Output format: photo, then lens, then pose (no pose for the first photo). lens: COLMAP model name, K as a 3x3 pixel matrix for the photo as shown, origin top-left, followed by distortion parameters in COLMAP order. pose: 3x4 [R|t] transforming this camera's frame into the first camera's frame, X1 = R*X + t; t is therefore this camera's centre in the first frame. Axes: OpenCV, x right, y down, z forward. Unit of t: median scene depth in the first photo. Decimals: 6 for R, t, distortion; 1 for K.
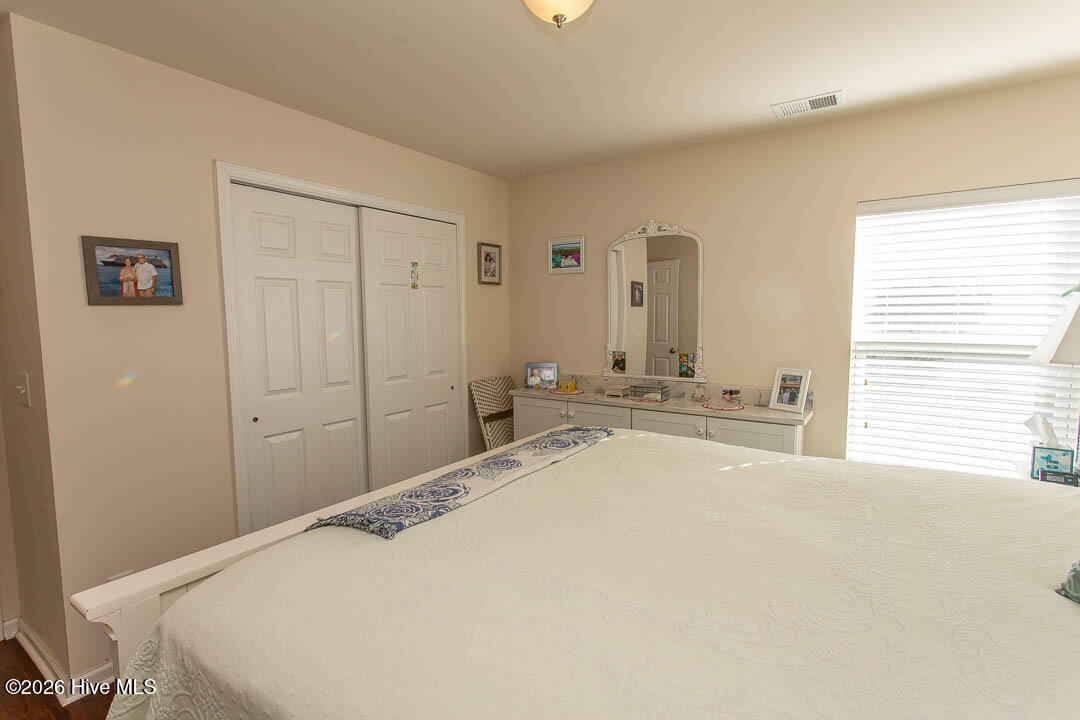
lens RADIAL K [[514.8, 0, 539.1], [0, 514.8, 355.6], [0, 0, 1]] dist [0.000746, 0.000190]
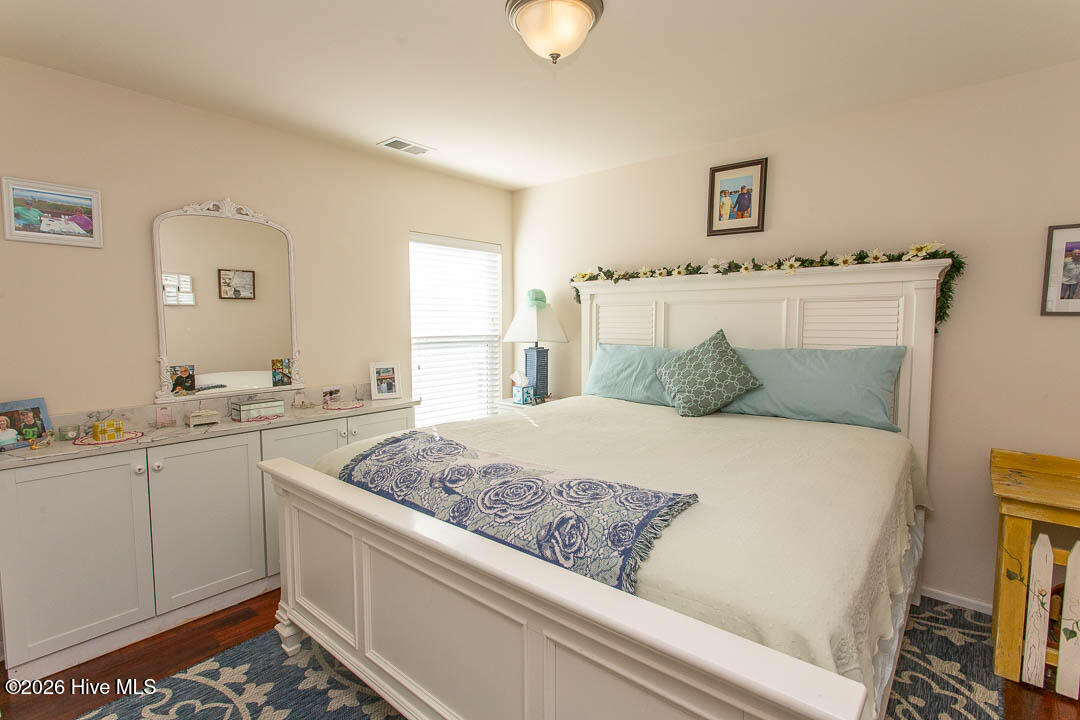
lens RADIAL K [[514.8, 0, 539.1], [0, 514.8, 355.6], [0, 0, 1]] dist [0.000746, 0.000190]
pose [[0.117614, -0.064611, 0.990955, -0.555968], [0.082101, 0.995098, 0.055137, -0.022740], [-0.989660, 0.074873, 0.122342, 0.453855]]
